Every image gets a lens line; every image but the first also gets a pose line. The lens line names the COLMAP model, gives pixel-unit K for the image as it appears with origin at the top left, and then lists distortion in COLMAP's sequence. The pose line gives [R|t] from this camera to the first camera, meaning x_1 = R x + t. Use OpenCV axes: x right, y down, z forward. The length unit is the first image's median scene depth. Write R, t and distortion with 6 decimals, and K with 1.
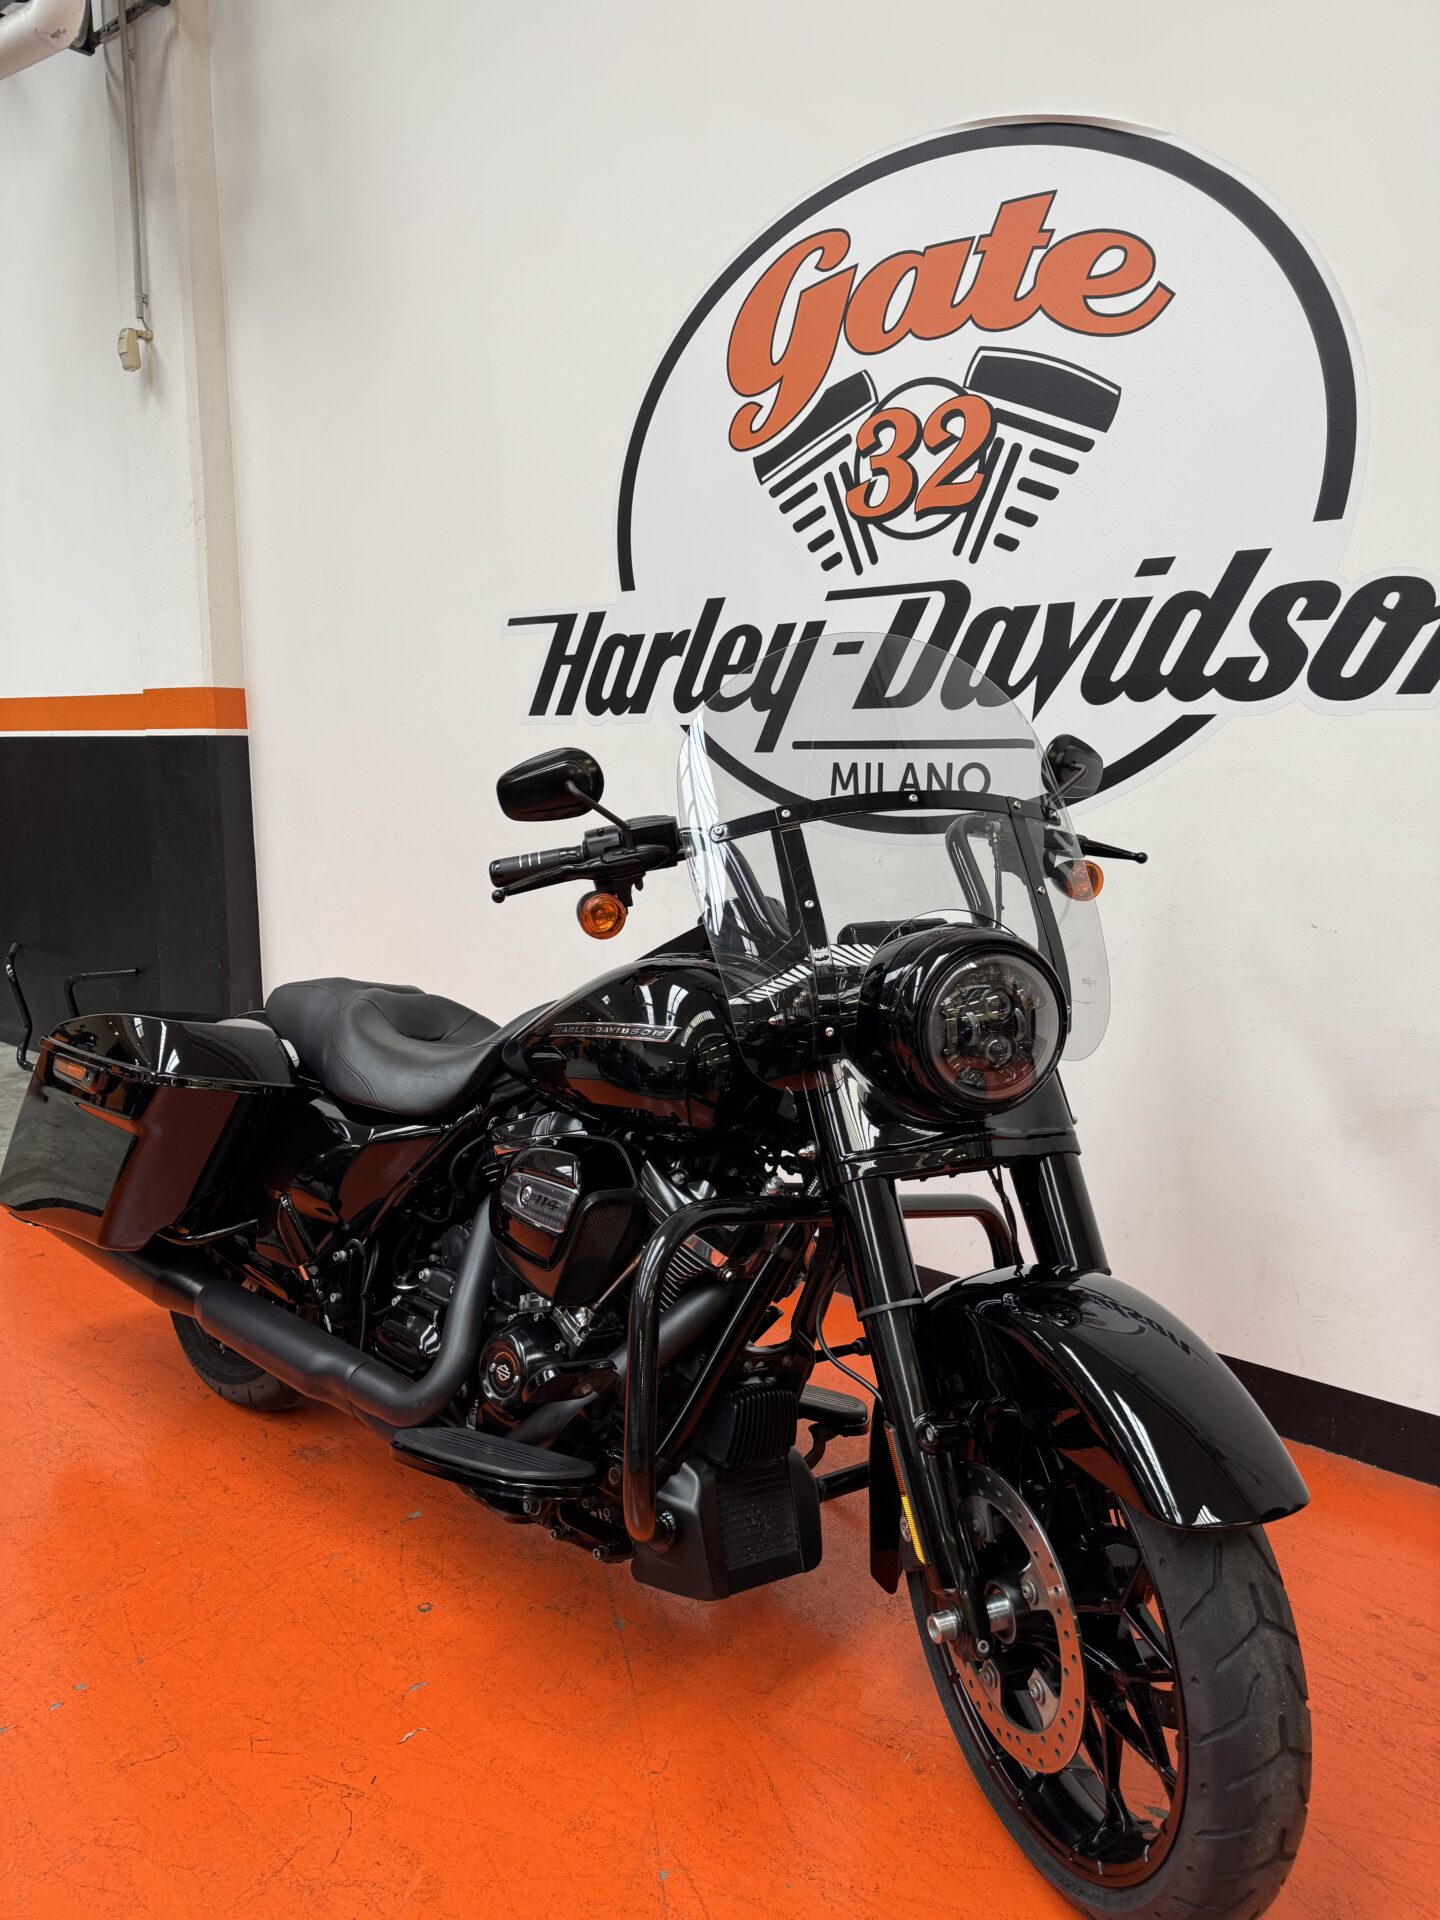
lens RADIAL K [[1368.3, 0, 668.3], [0, 1368.3, 1022.0], [0, 0, 1]] dist [0.123250, -0.204464]
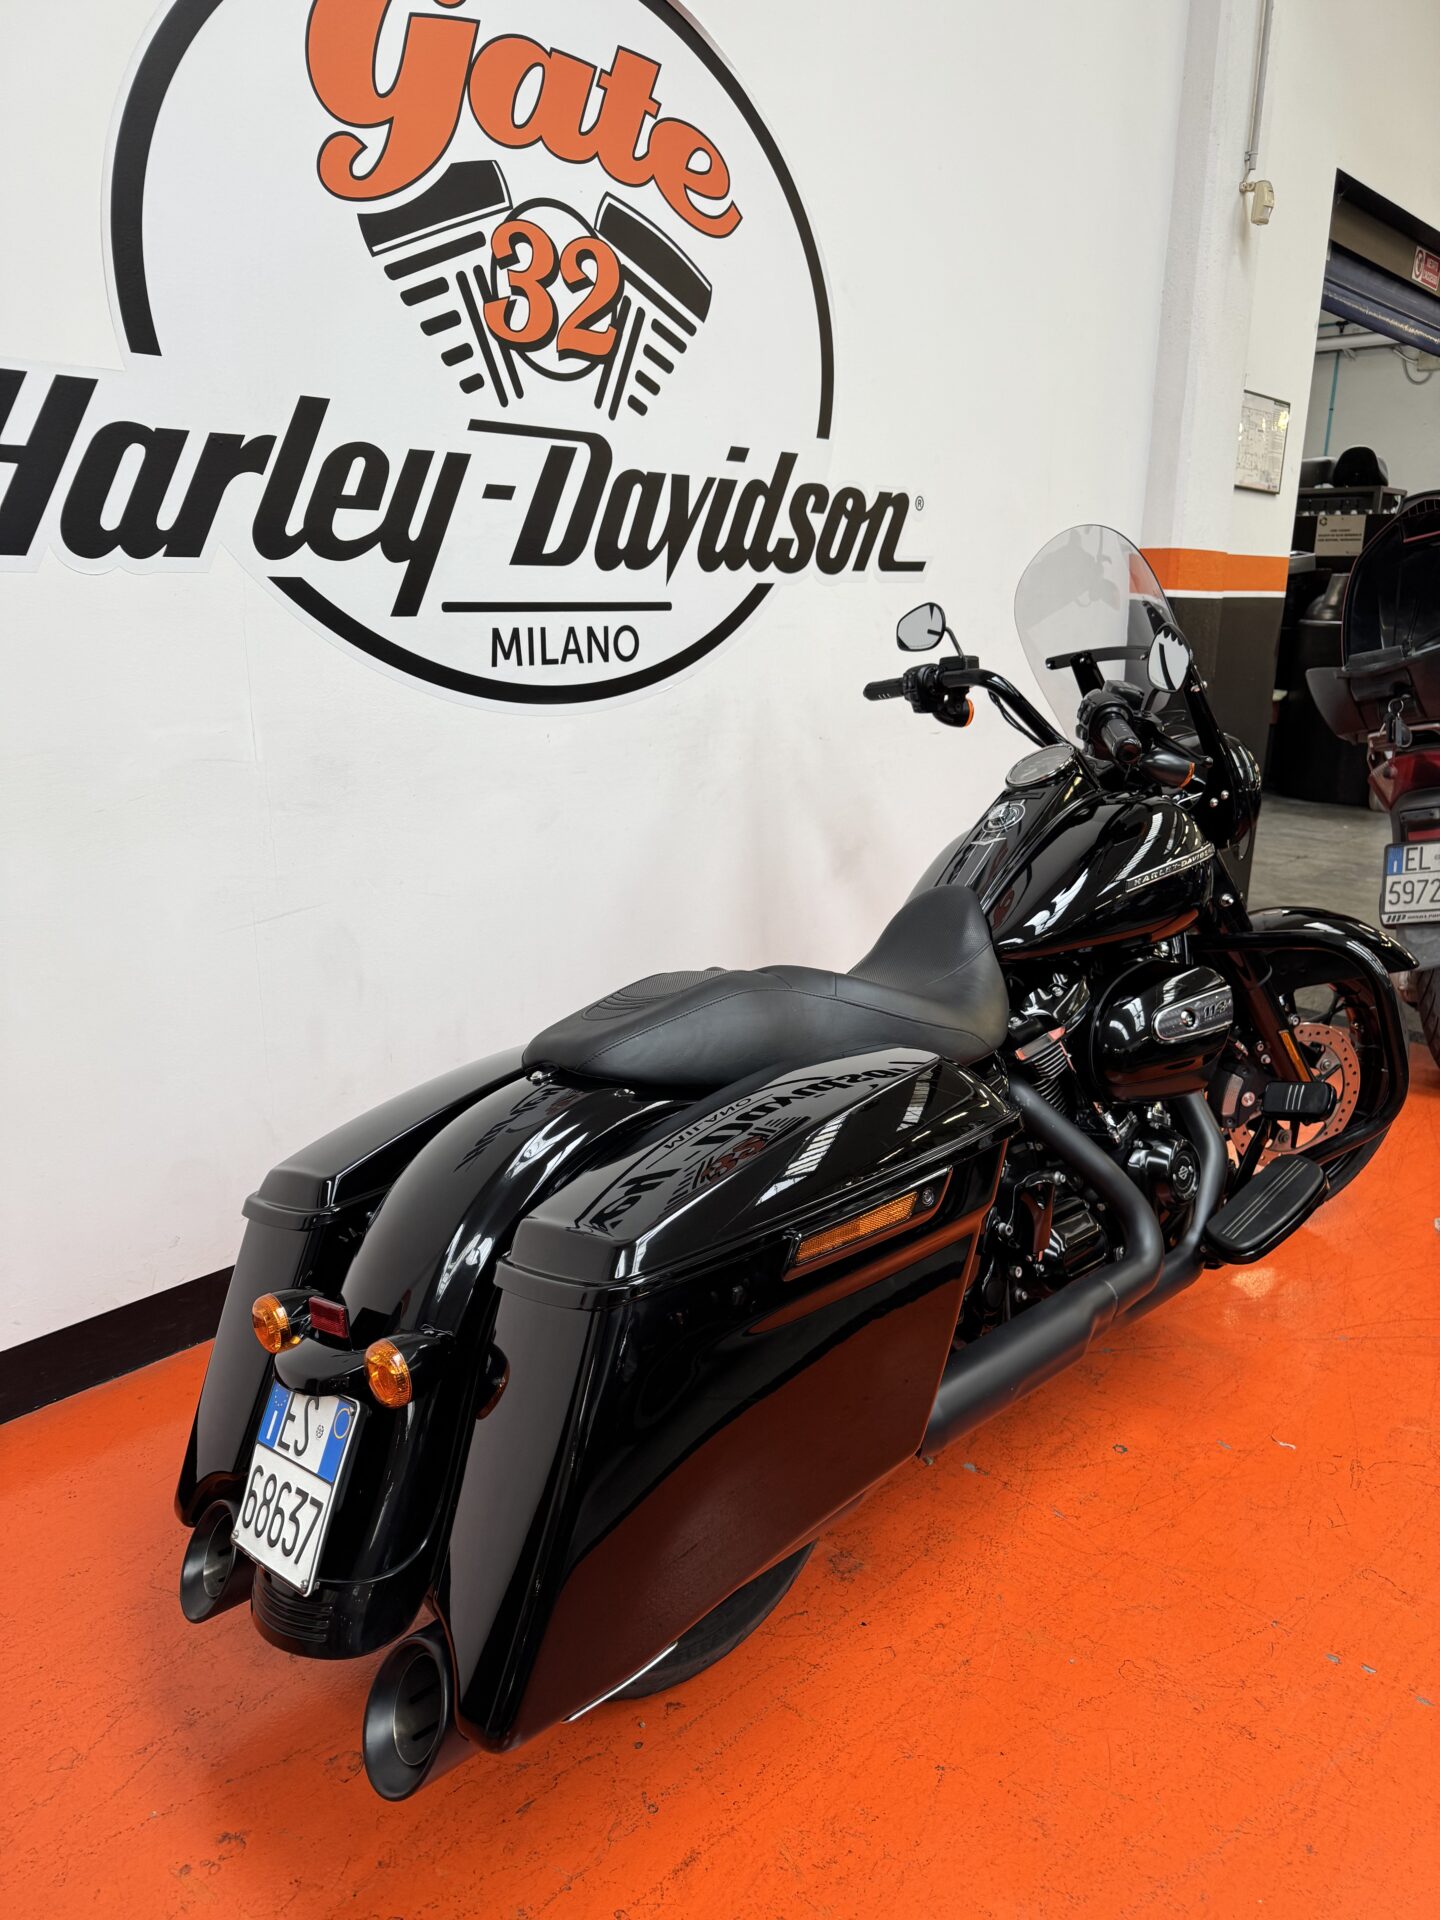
lens RADIAL K [[1332.3, 0, 723.4], [0, 1332.3, 999.2], [0, 0, 1]] dist [0.061563, -0.083477]
pose [[0.050180, -0.282252, 0.958027, -0.792384], [0.204439, 0.941827, 0.266771, -0.175341], [-0.977592, 0.182472, 0.104964, 0.871021]]
